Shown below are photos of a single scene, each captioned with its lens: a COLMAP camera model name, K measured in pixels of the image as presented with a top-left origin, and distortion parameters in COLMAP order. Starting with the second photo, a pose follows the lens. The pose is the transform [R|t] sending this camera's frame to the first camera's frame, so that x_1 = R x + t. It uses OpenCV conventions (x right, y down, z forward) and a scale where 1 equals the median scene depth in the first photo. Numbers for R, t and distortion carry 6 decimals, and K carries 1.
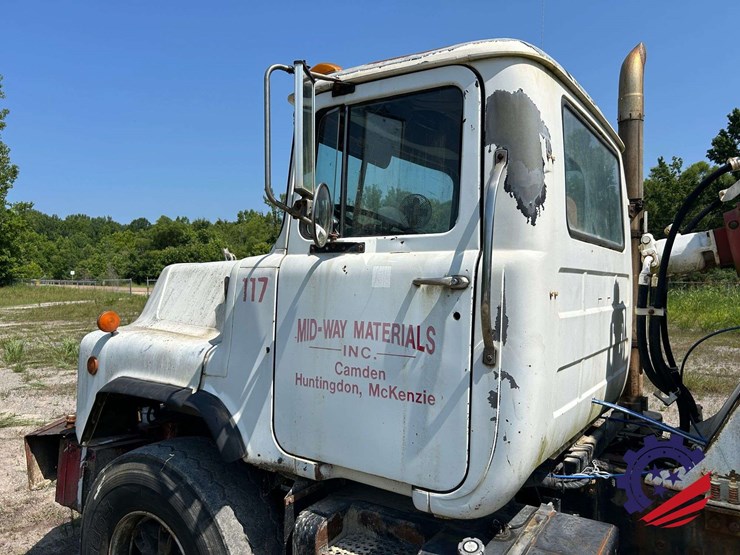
lens RADIAL K [[559.5, 0, 369.5], [0, 559.5, 281.2], [0, 0, 1]] dist [0.088912, -0.120611]
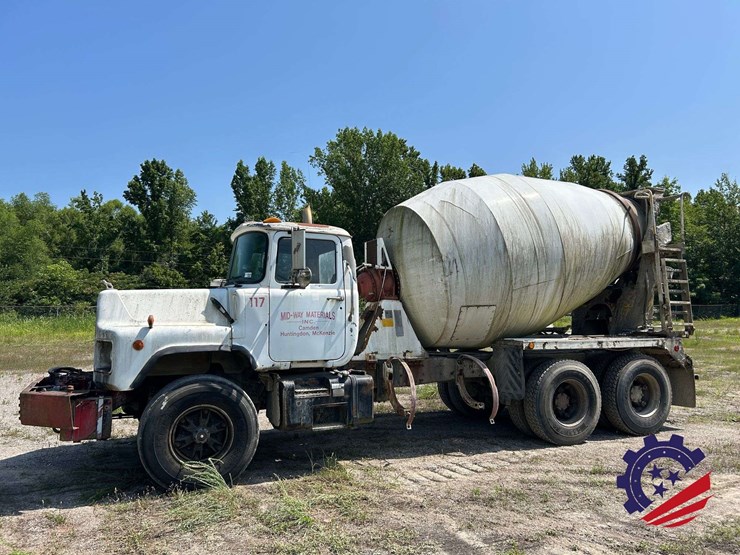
lens RADIAL K [[555.9, 0, 370.0], [0, 555.9, 277.5], [0, 0, 1]] dist [0.084319, -0.130673]
pose [[0.550907, 0.033604, 0.833890, -2.229198], [0.009759, 0.998861, -0.046699, 0.028546], [-0.834510, 0.033865, 0.549952, -0.903657]]
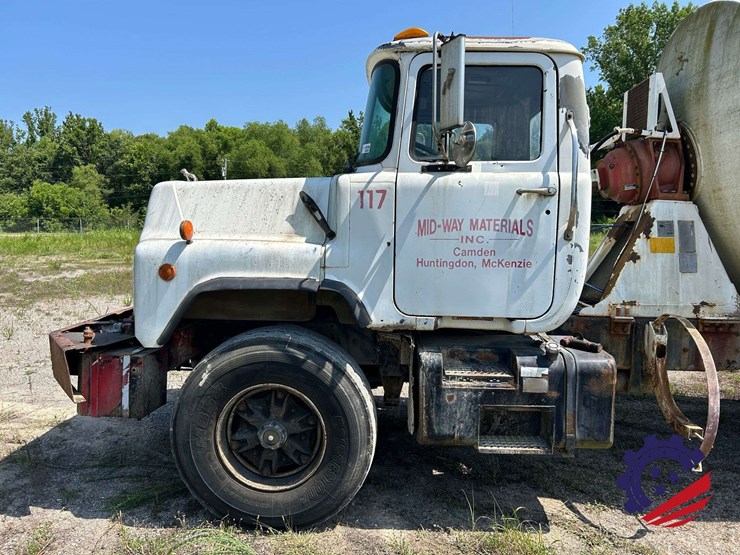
lens RADIAL K [[557.9, 0, 371.3], [0, 557.9, 280.7], [0, 0, 1]] dist [0.064269, -0.080063]
pose [[0.862782, -0.052544, 0.502838, -0.954051], [0.000818, 0.994728, 0.102541, 0.077334], [-0.505575, -0.088059, 0.858277, -0.149362]]
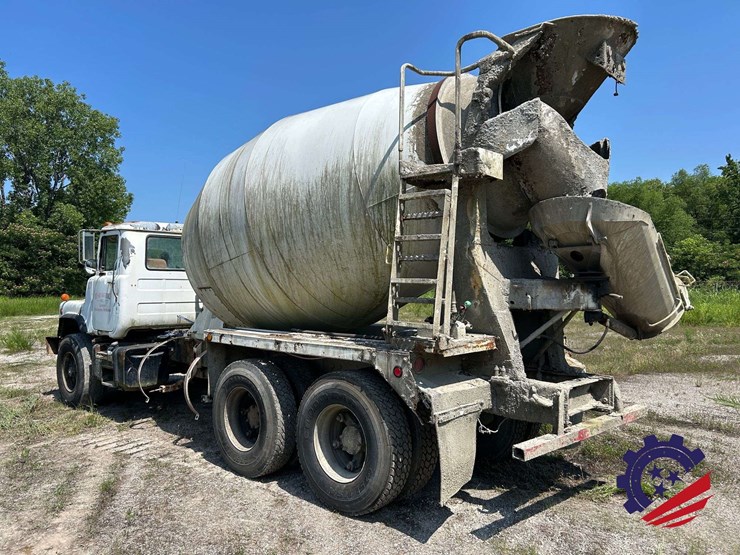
lens RADIAL K [[559.5, 0, 369.5], [0, 559.5, 281.2], [0, 0, 1]] dist [0.088912, -0.120611]
pose [[0.984071, -0.017198, -0.176942, 2.383196], [0.015299, 0.999810, -0.012090, 0.061882], [0.177116, 0.009190, 0.984147, -2.438536]]
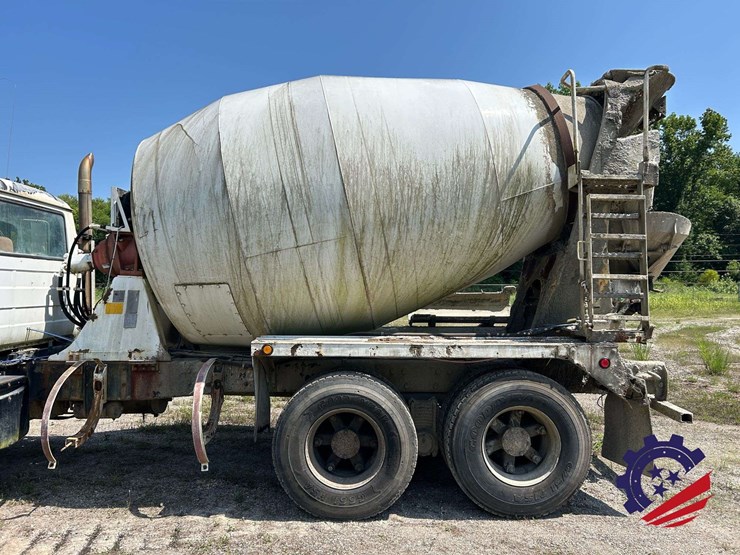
lens RADIAL K [[559.5, 0, 369.5], [0, 559.5, 281.2], [0, 0, 1]] dist [0.088912, -0.120611]
pose [[0.830949, -0.007550, 0.556298, 0.295511], [0.011695, 0.999924, -0.003898, 0.053897], [-0.556226, 0.009745, 0.830974, -1.749333]]
